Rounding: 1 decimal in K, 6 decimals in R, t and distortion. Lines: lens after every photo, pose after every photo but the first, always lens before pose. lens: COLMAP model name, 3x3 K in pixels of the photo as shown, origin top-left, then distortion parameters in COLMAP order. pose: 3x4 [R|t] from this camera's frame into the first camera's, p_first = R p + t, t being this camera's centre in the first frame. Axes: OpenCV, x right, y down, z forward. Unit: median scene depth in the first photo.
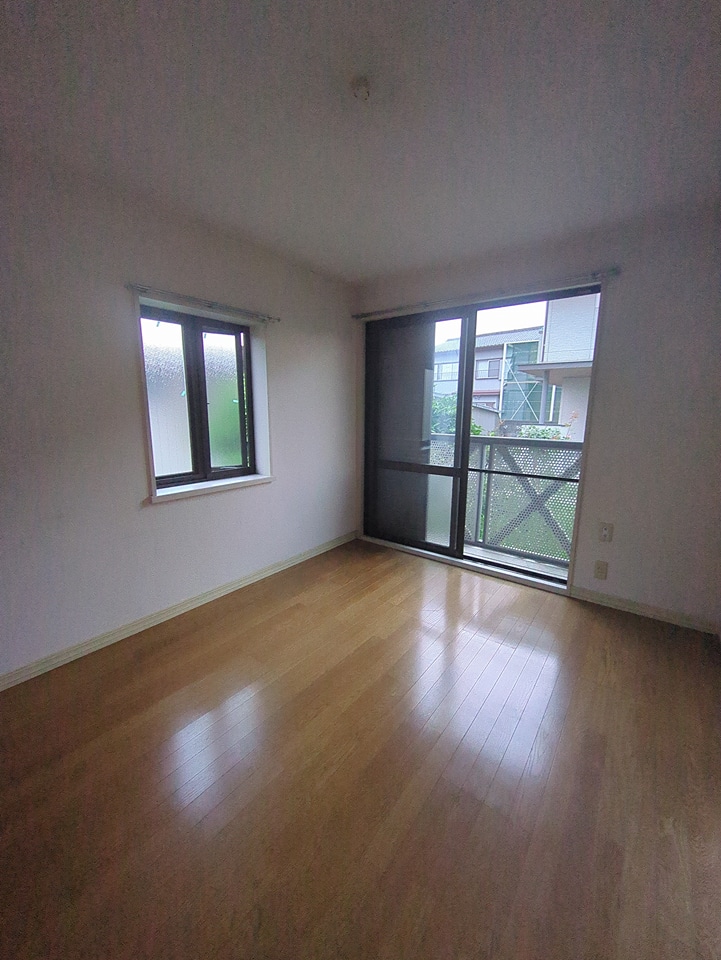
lens RADIAL K [[379.2, 0, 360.5], [0, 379.2, 480.0], [0, 0, 1]] dist [0.000810, -0.000243]
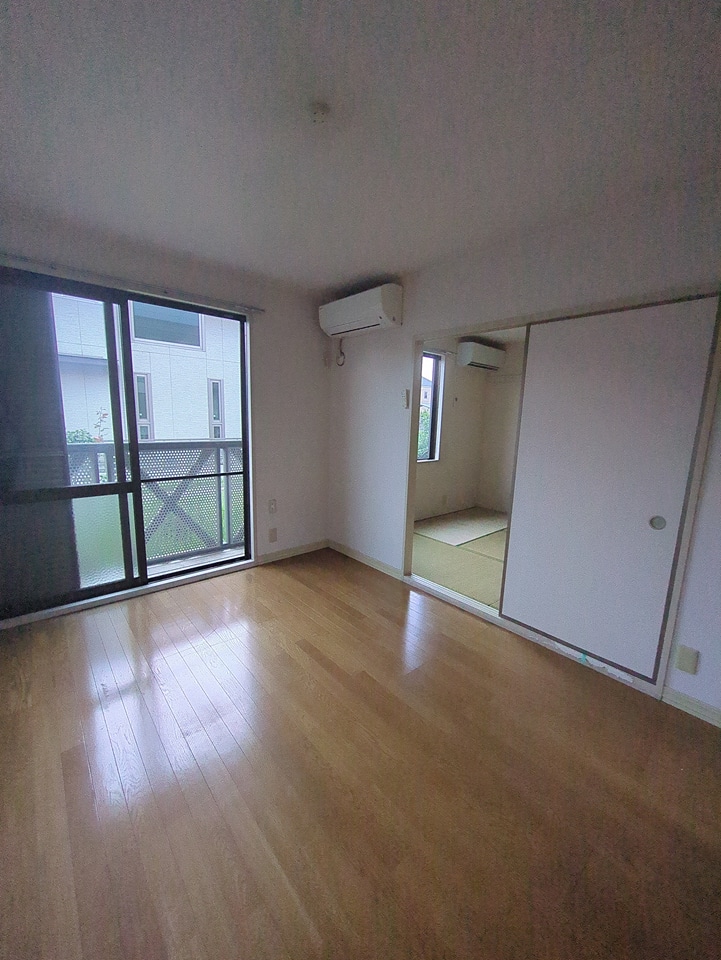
lens RADIAL K [[379.2, 0, 360.5], [0, 379.2, 480.0], [0, 0, 1]] dist [0.000810, -0.000243]
pose [[0.198554, -0.166099, 0.965913, -0.442308], [0.159840, 0.977828, 0.135291, -0.065440], [-0.966968, 0.127529, 0.220701, 0.305648]]
